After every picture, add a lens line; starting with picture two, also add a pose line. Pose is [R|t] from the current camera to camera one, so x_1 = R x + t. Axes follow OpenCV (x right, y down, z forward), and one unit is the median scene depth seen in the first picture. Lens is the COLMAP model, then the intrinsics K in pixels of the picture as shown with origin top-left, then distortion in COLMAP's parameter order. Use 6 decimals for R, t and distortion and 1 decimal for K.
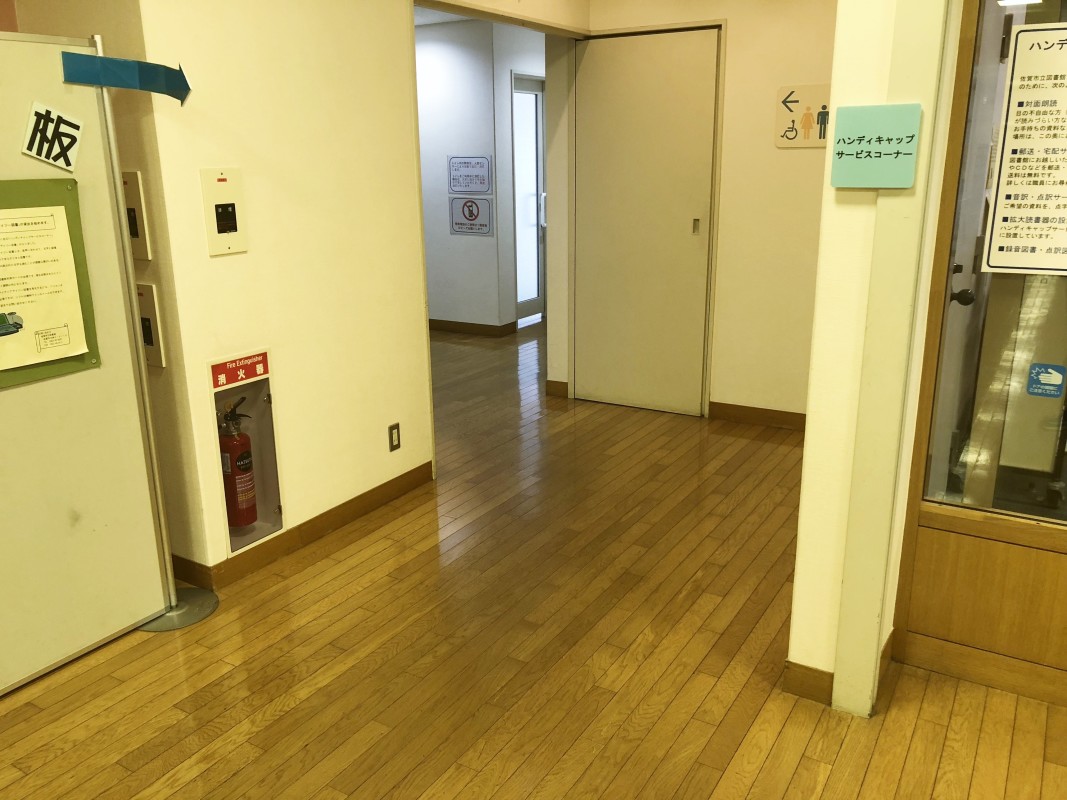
lens RADIAL K [[895.8, 0, 538.7], [0, 895.8, 397.1], [0, 0, 1]] dist [0.032995, -0.009696]
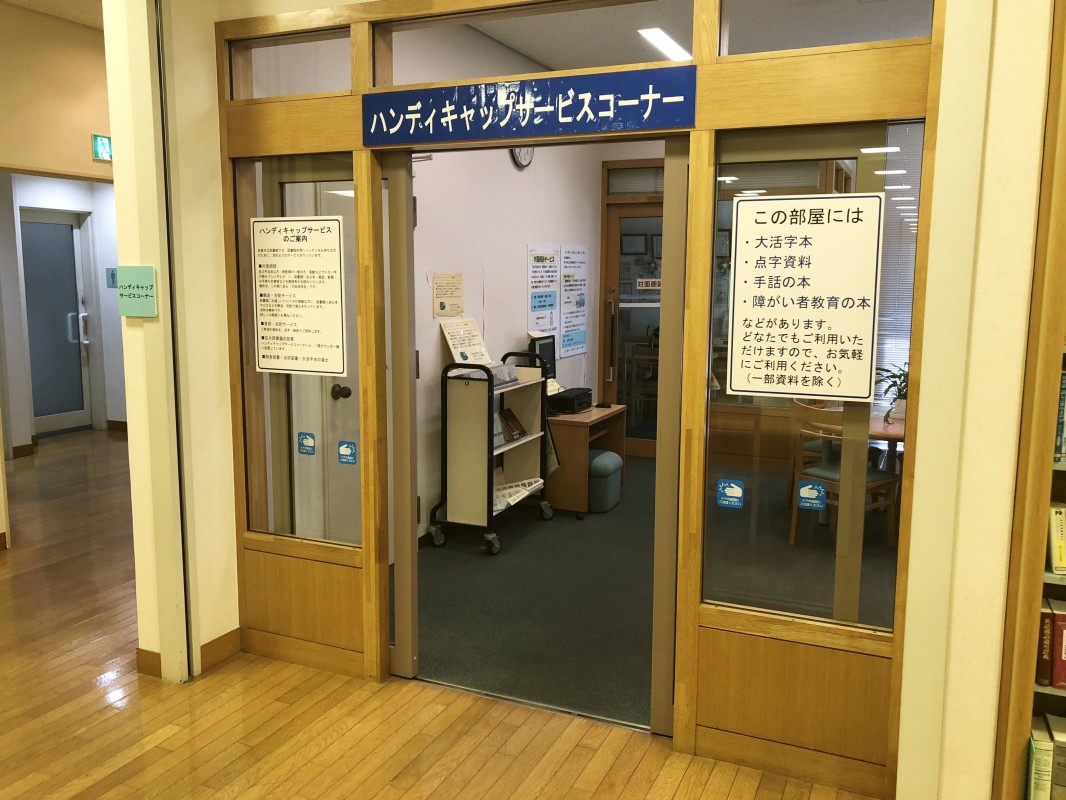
lens RADIAL K [[895.0, 0, 527.4], [0, 895.0, 400.7], [0, 0, 1]] dist [0.032995, -0.009696]
pose [[0.995932, -0.003421, 0.090040, 0.842254], [0.015791, 0.990440, -0.137036, 0.128276], [-0.088711, 0.137901, 0.986465, -0.542801]]
